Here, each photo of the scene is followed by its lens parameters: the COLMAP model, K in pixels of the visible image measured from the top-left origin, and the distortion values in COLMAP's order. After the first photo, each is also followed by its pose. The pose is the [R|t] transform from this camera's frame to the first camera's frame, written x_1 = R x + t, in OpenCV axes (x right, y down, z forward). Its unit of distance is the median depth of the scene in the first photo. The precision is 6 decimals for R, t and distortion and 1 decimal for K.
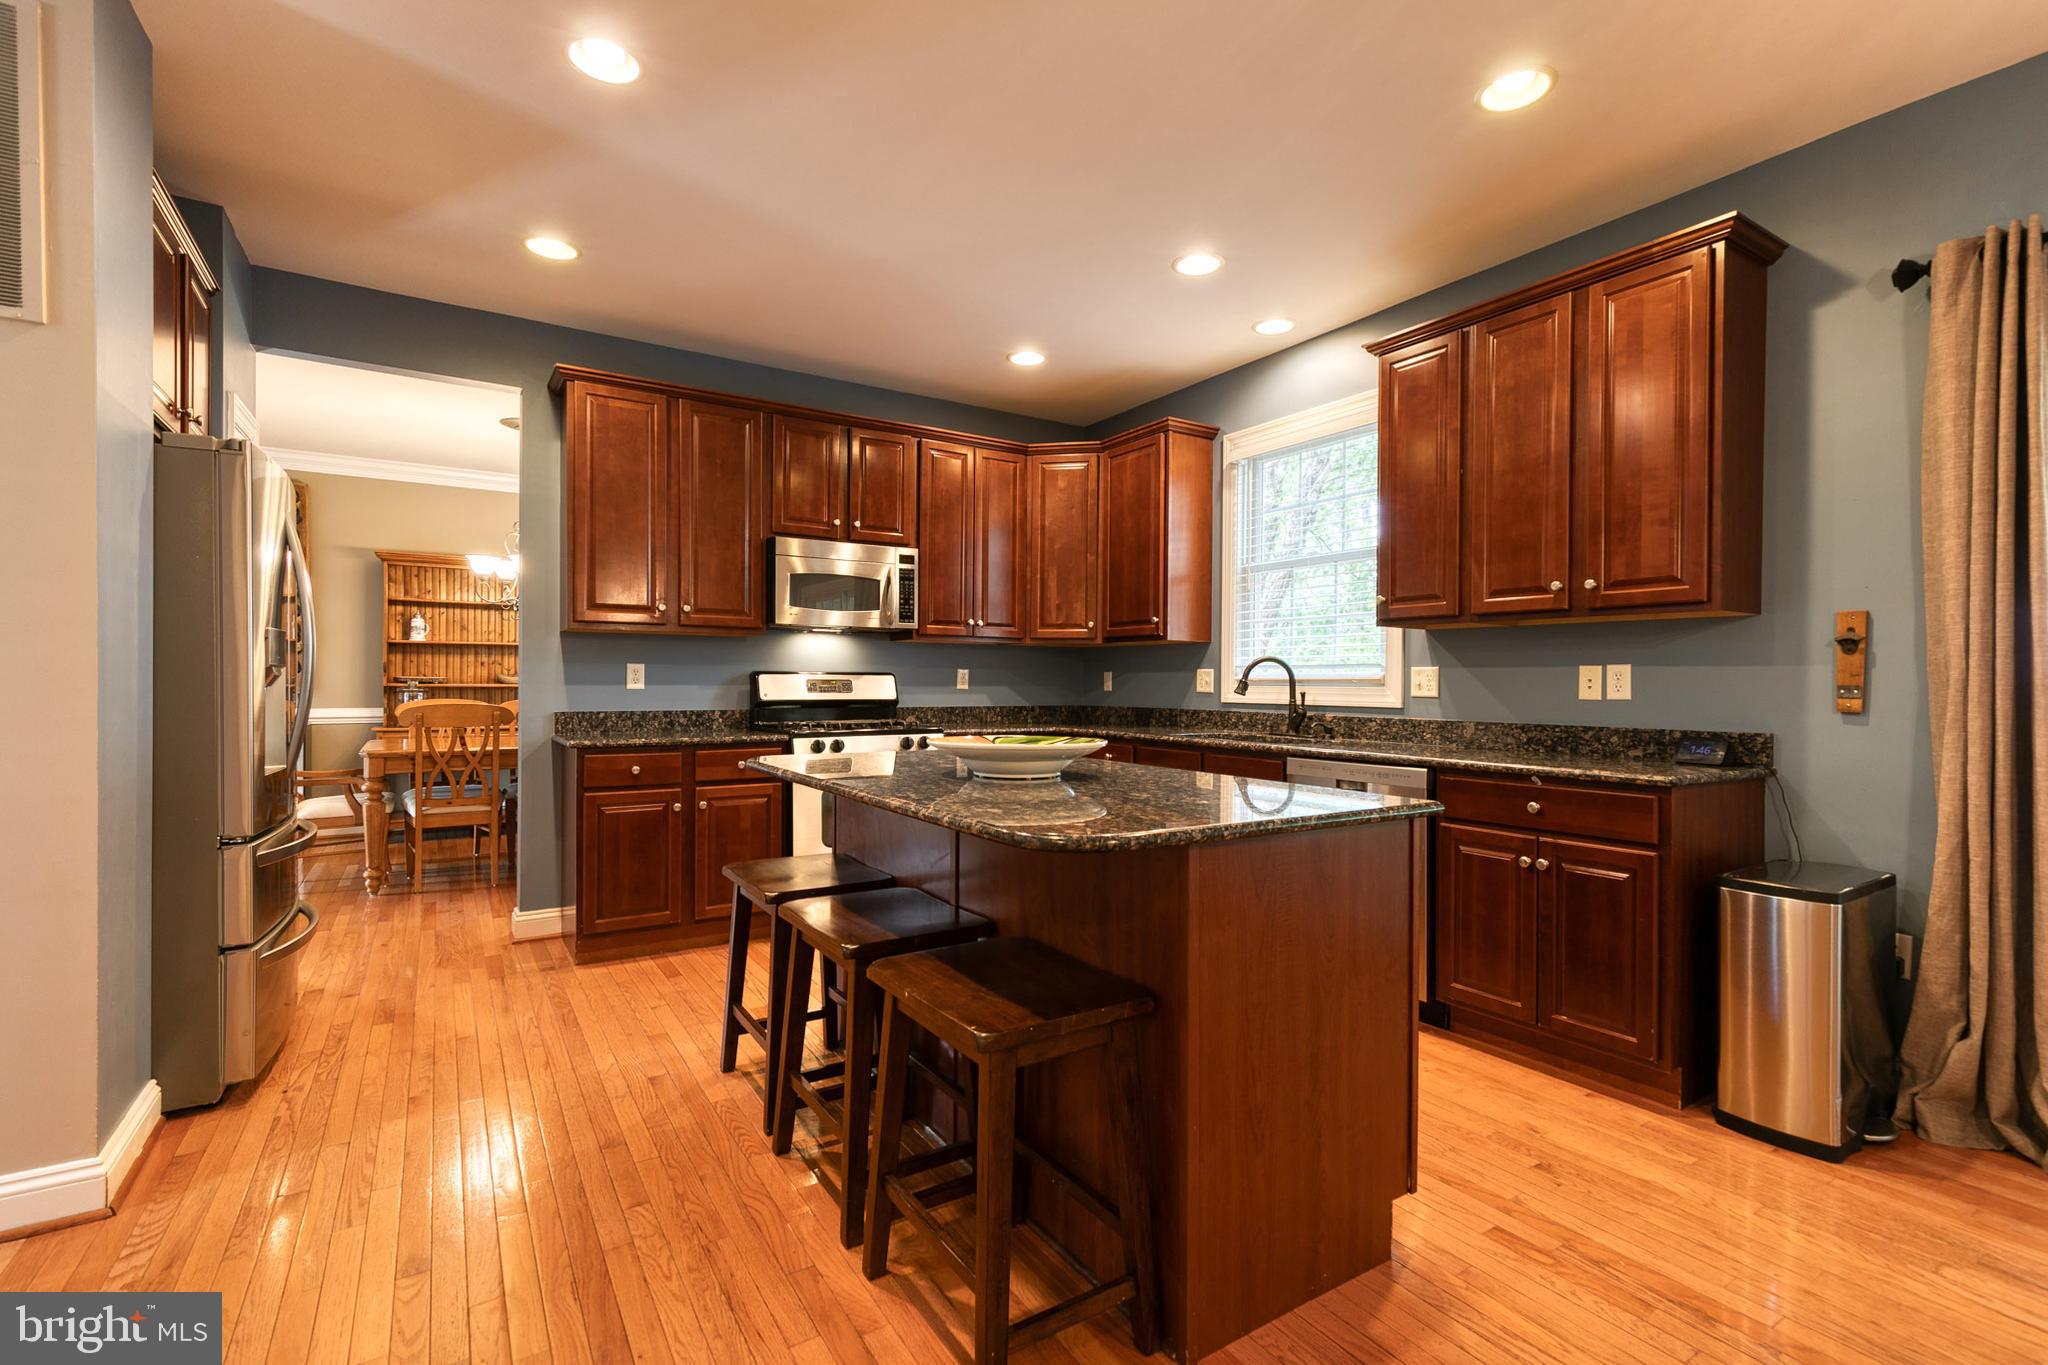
lens RADIAL K [[923.6, 0, 1038.6], [0, 923.6, 686.5], [0, 0, 1]] dist [0.012143, -0.000300]
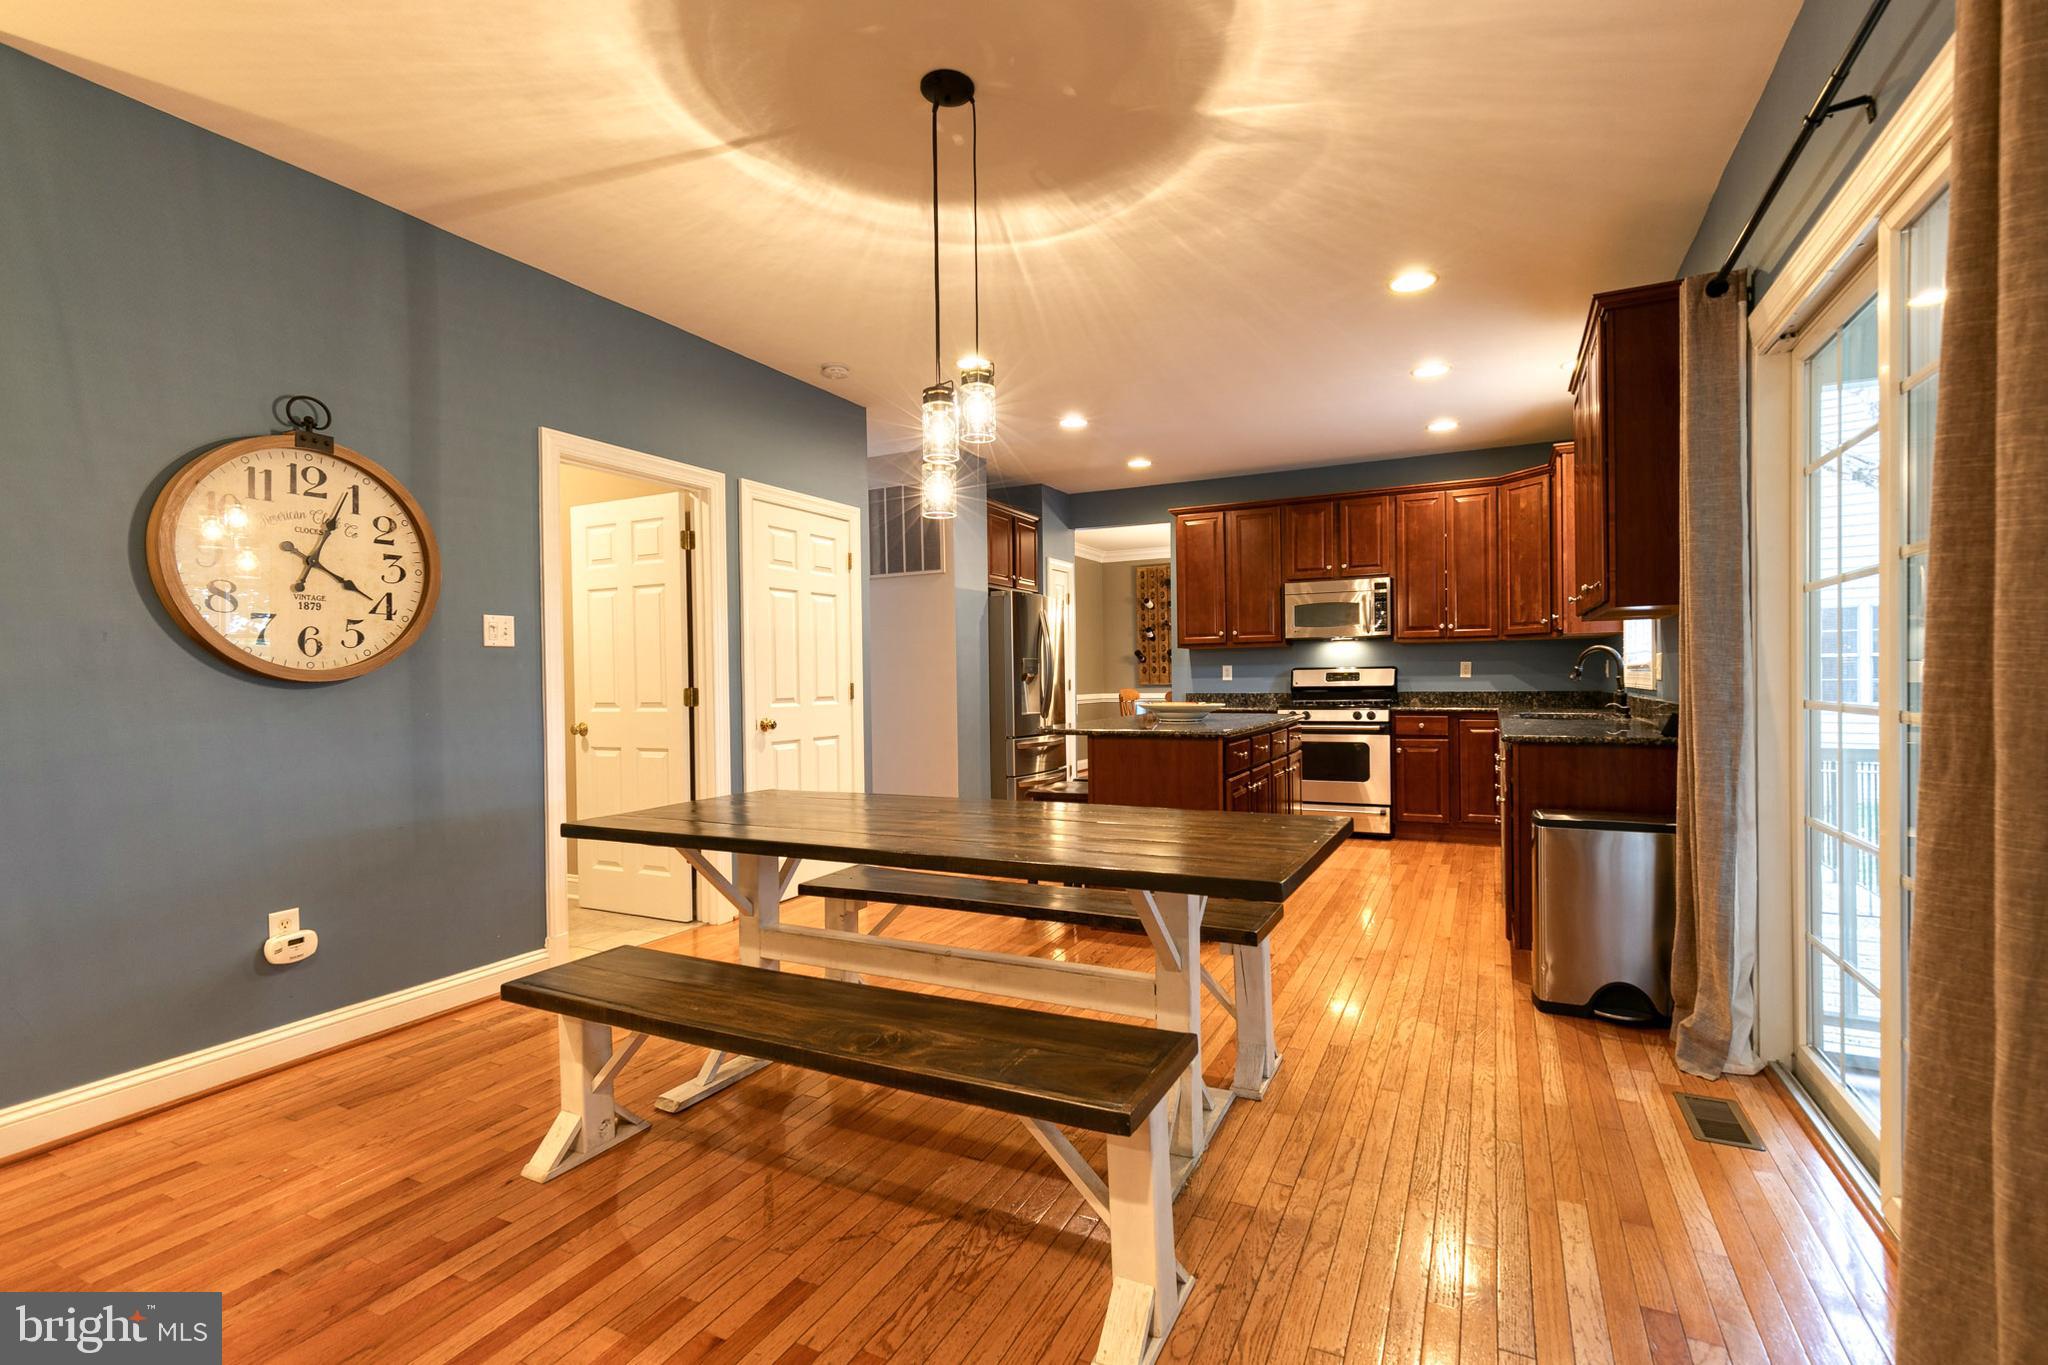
lens RADIAL K [[923.6, 0, 1038.6], [0, 923.6, 686.5], [0, 0, 1]] dist [0.012143, -0.000300]
pose [[0.514295, -0.004855, -0.857600, 0.859001], [0.012047, 0.999926, 0.001563, 0.007217], [0.857529, -0.011135, 0.514315, -0.183158]]
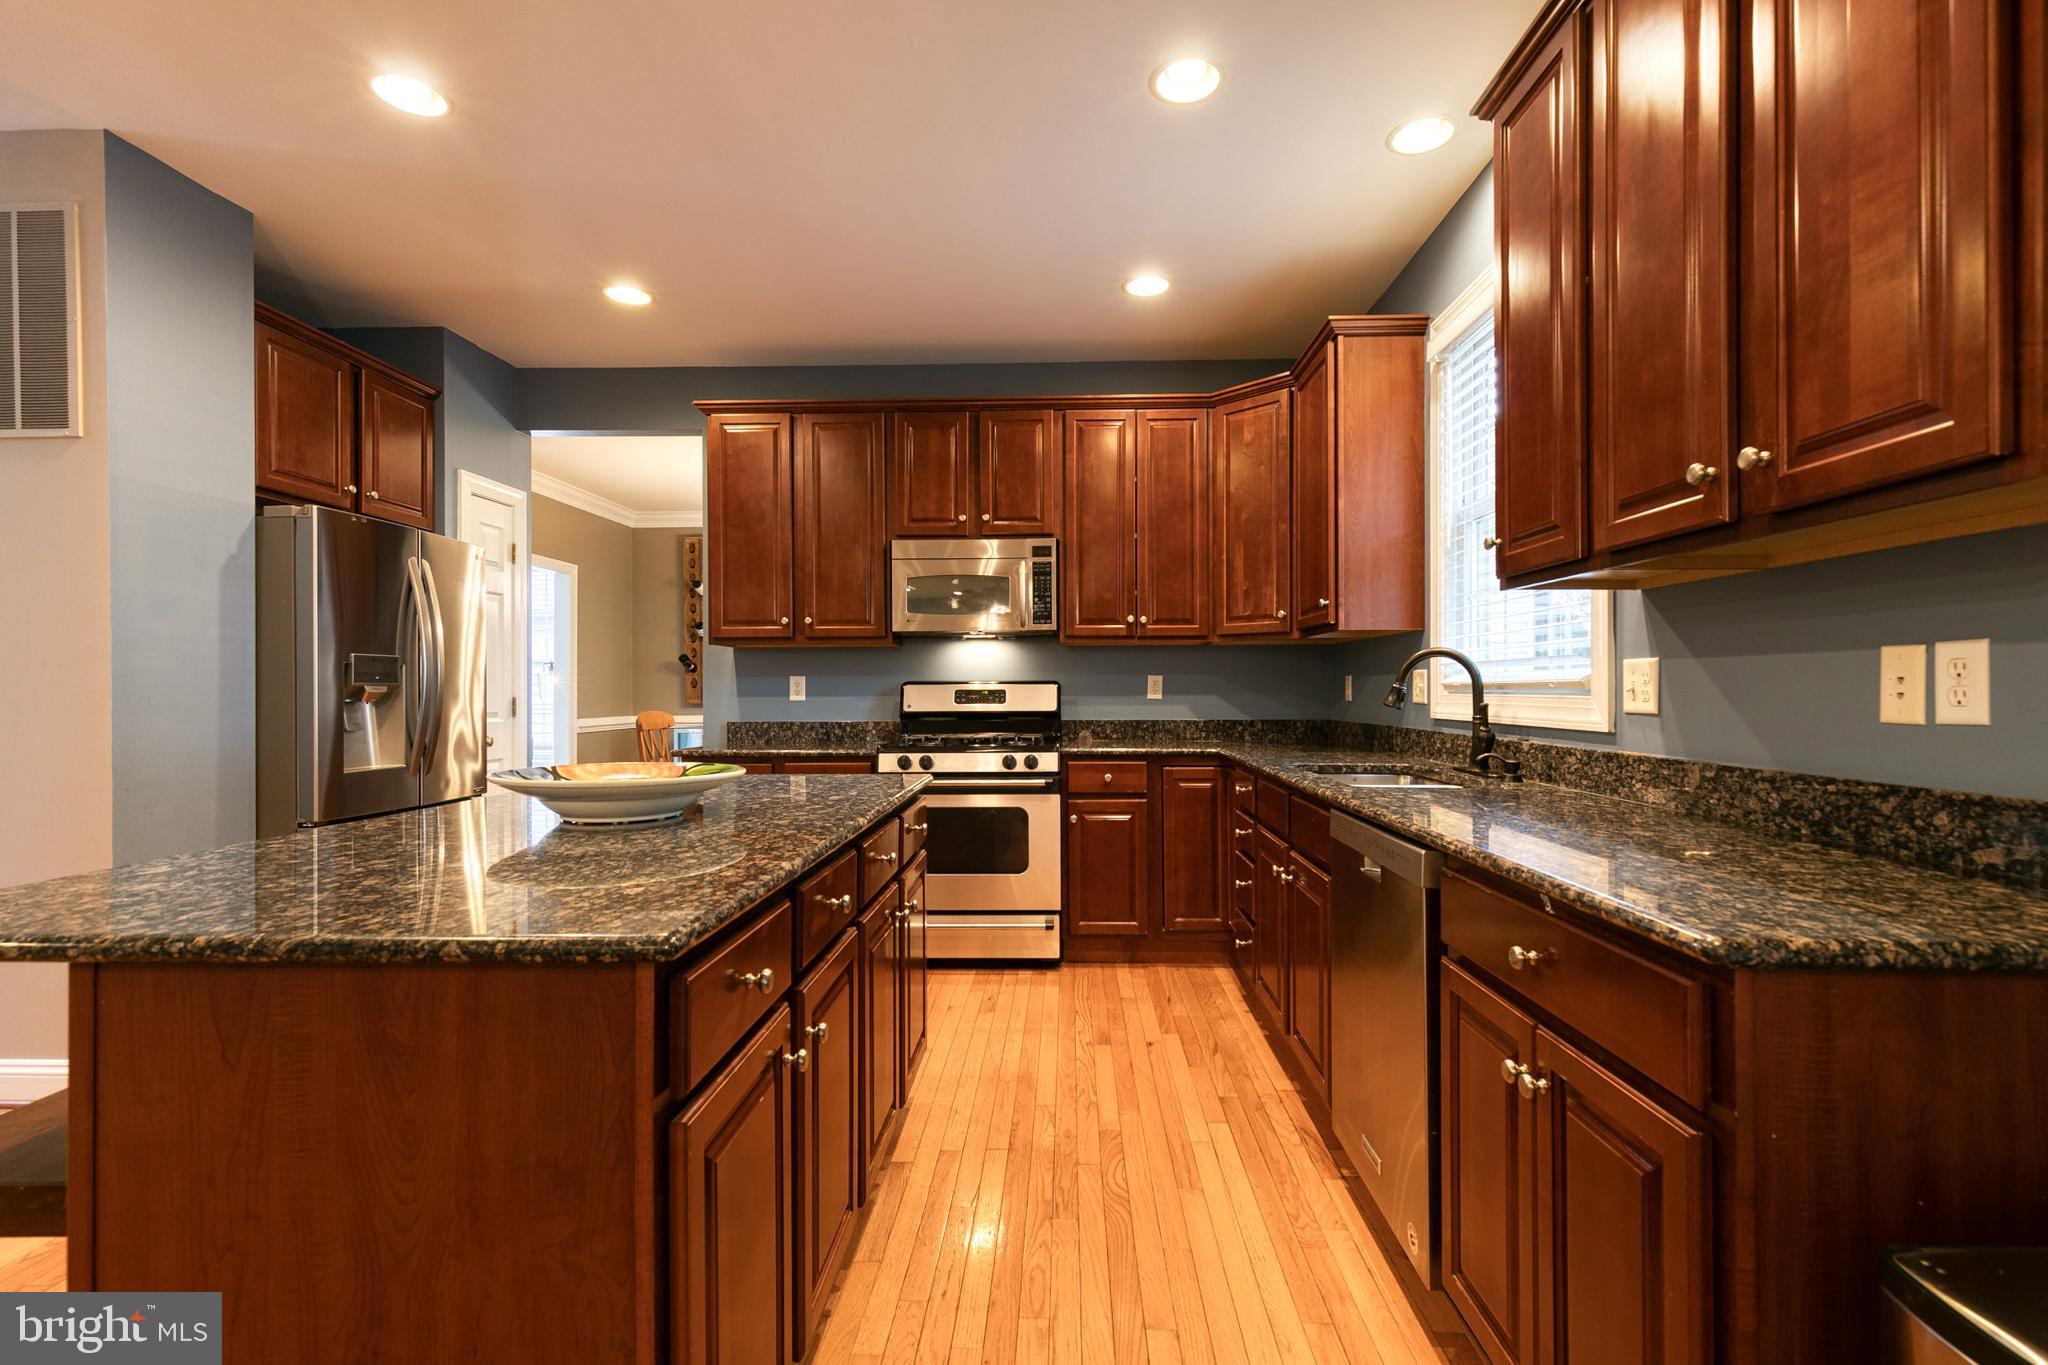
lens RADIAL K [[923.6, 0, 1038.6], [0, 923.6, 686.5], [0, 0, 1]] dist [0.012143, -0.000300]
pose [[0.821599, -0.010947, -0.569961, 0.380206], [0.006117, 0.999927, -0.010389, -0.000828], [0.570033, 0.005049, 0.821606, 0.303588]]
